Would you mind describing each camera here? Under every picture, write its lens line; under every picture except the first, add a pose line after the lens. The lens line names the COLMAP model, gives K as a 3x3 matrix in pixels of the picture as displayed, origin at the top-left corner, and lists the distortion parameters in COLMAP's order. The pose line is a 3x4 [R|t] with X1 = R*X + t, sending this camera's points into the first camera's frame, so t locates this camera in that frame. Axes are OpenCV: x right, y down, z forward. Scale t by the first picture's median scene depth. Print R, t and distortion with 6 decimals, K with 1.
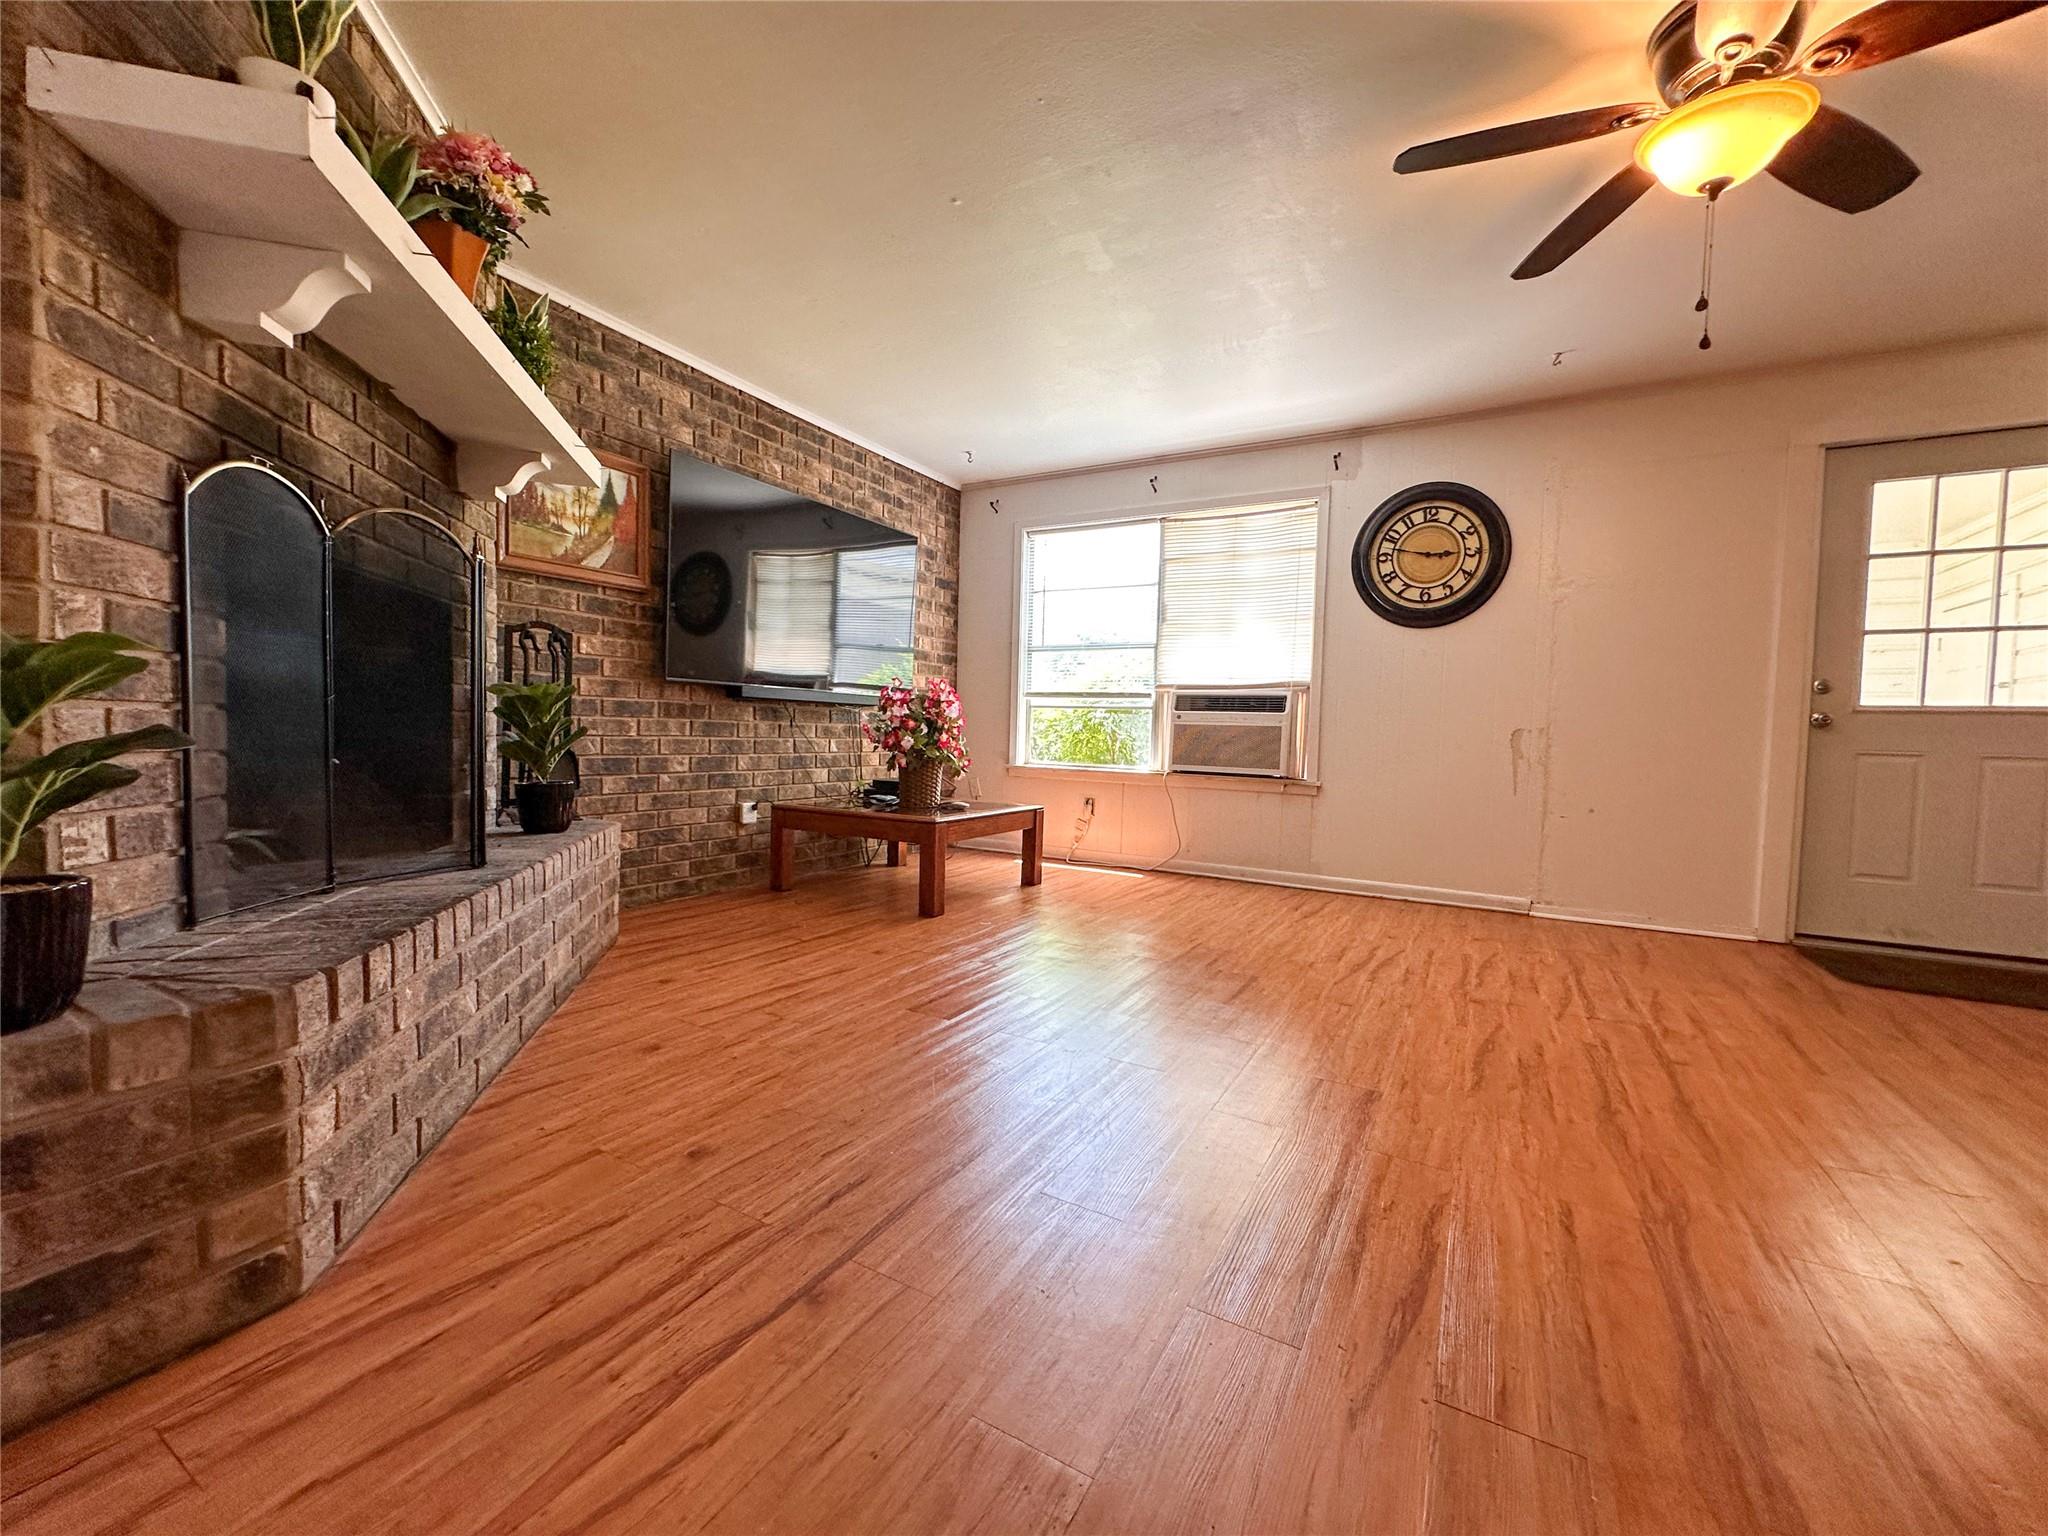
lens RADIAL K [[820.3, 0, 1026.4], [0, 820.3, 768.1], [0, 0, 1]] dist [-0.002628, -0.000525]
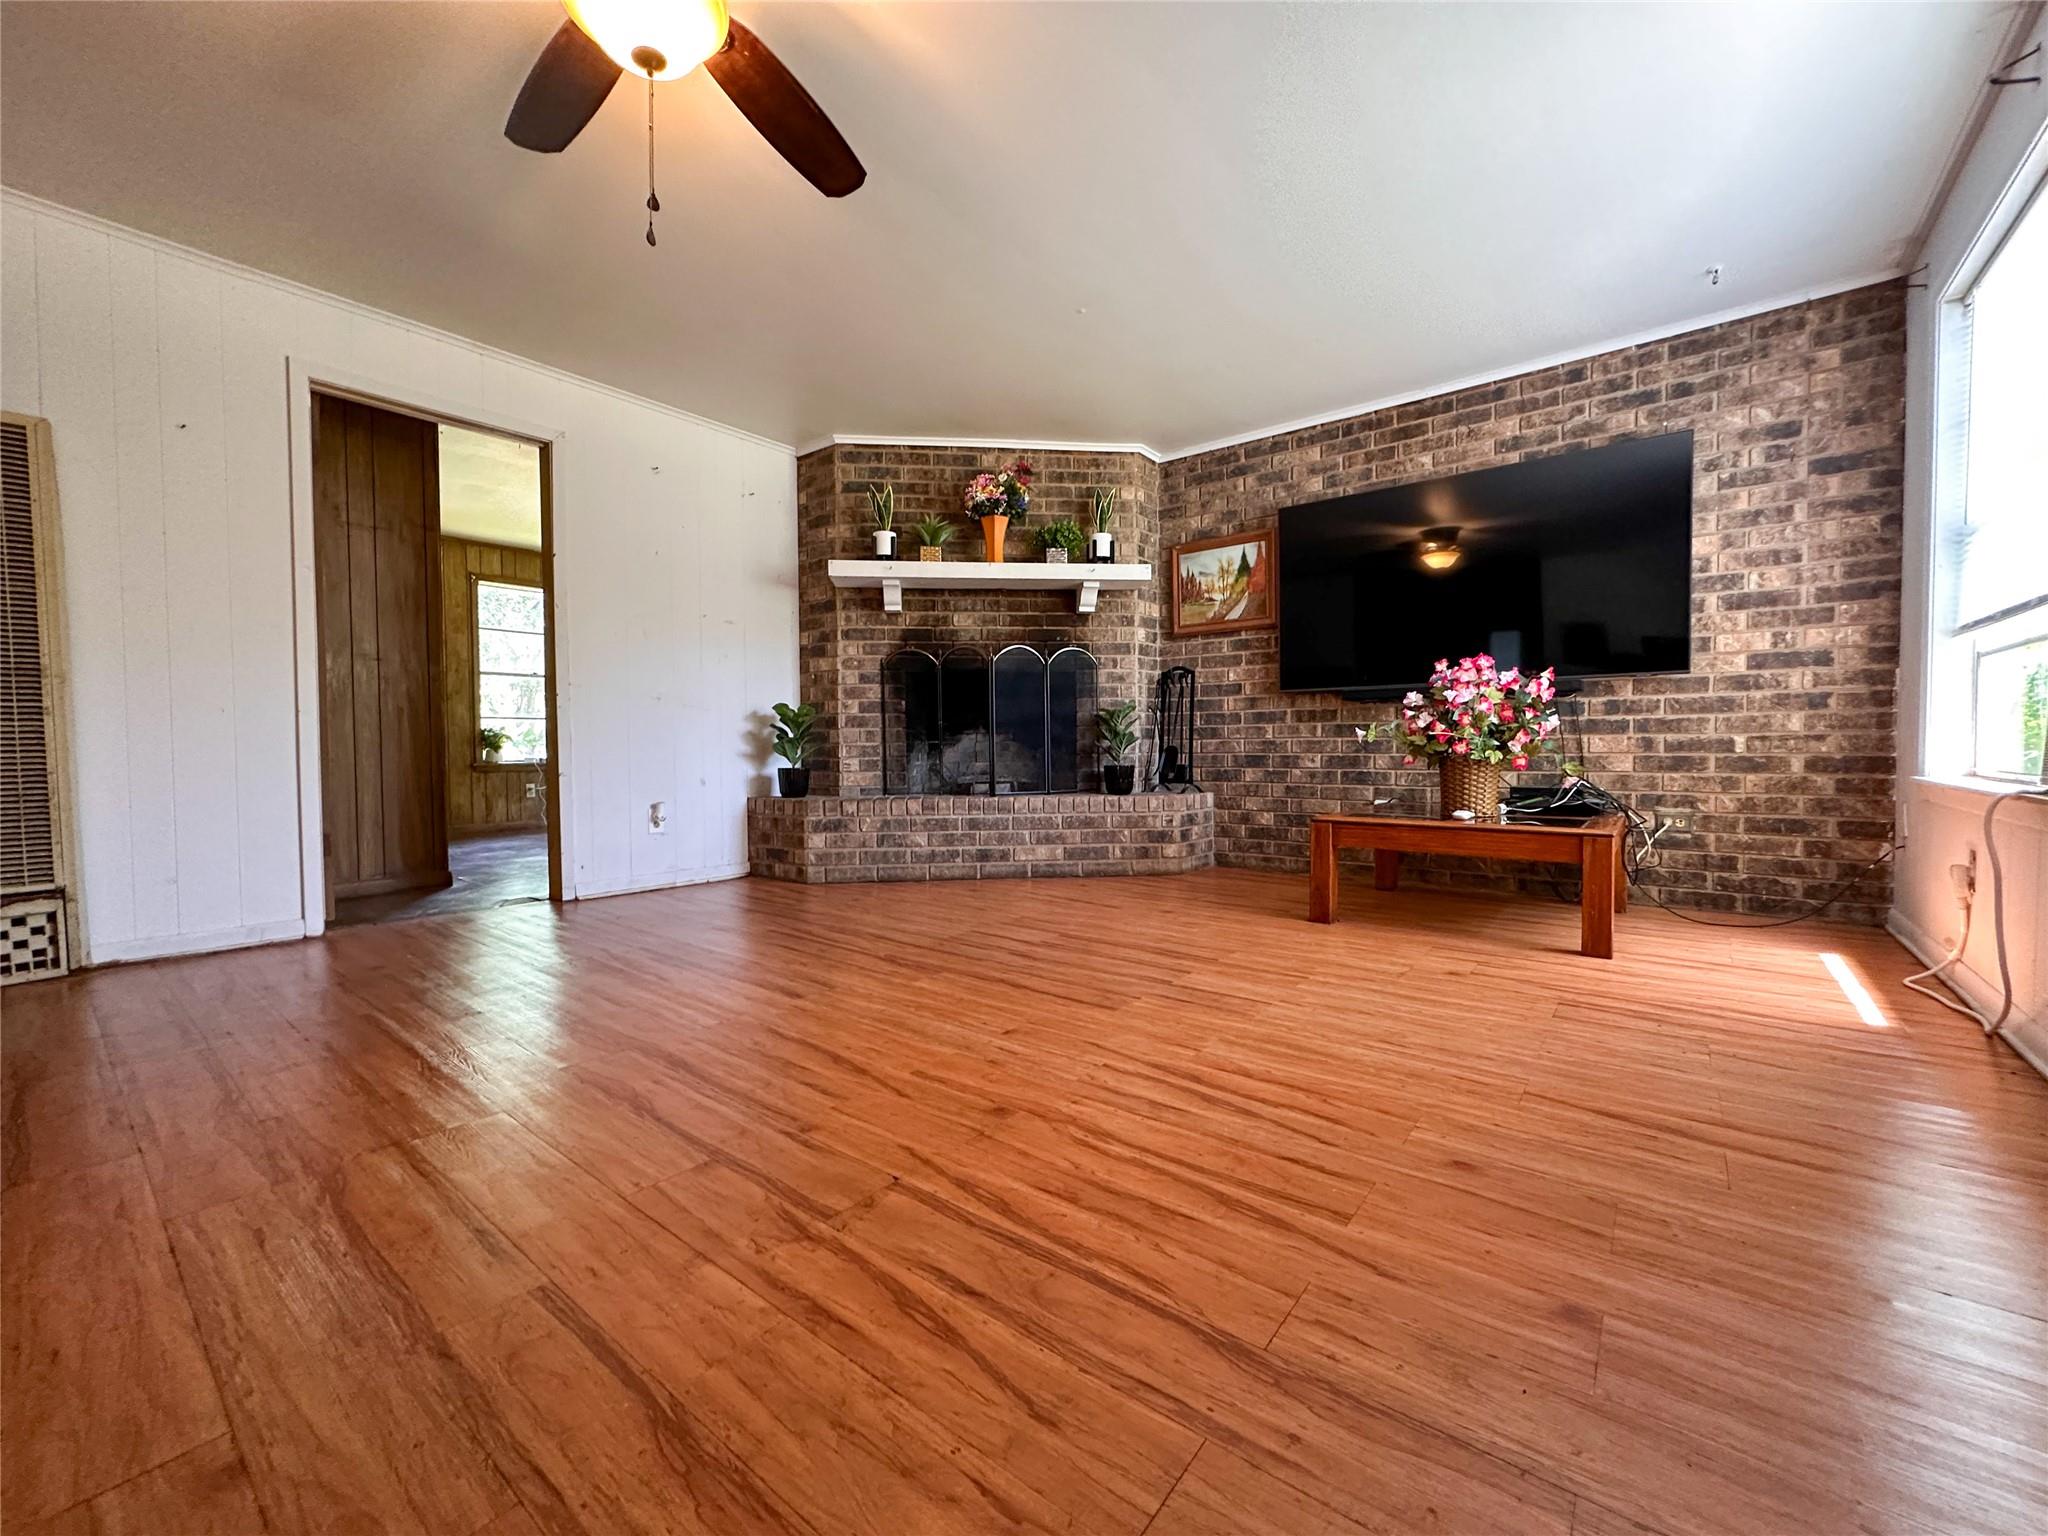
lens RADIAL K [[820.3, 0, 1023.9], [0, 820.3, 768.6], [0, 0, 1]] dist [-0.002628, -0.000525]
pose [[-0.156442, 0.001143, -0.987687, 0.796785], [-0.041816, 0.999095, 0.007780, 0.013952], [0.986802, 0.042519, -0.156252, 0.757965]]
